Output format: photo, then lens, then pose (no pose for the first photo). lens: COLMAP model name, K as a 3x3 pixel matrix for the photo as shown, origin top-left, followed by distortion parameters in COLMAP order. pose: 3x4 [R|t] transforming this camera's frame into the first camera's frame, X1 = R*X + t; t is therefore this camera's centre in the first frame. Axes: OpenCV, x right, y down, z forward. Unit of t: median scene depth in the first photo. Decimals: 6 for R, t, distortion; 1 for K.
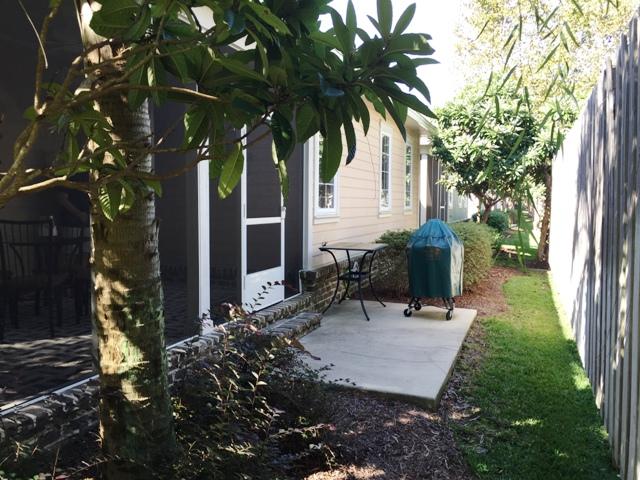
lens RADIAL K [[557.8, 0, 319.3], [0, 557.8, 238.2], [0, 0, 1]] dist [0.063089, -0.065939]
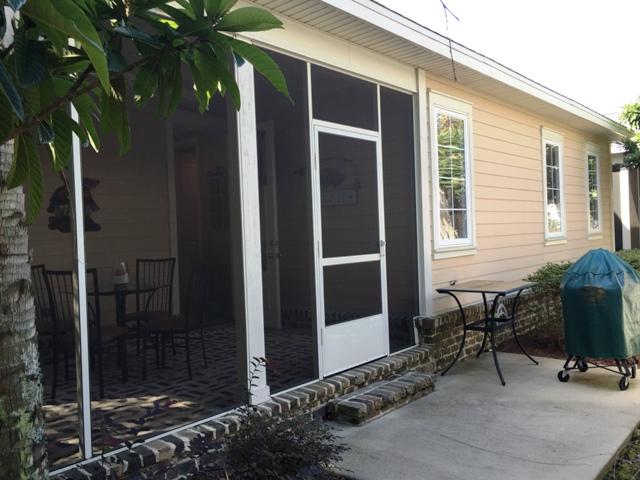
lens RADIAL K [[557.8, 0, 318.8], [0, 557.8, 239.8], [0, 0, 1]] dist [0.063089, -0.065939]
pose [[0.937155, -0.038805, -0.346748, 0.123554], [0.022553, 0.998455, -0.050784, -0.016976], [0.348183, 0.039773, 0.936583, 0.182316]]
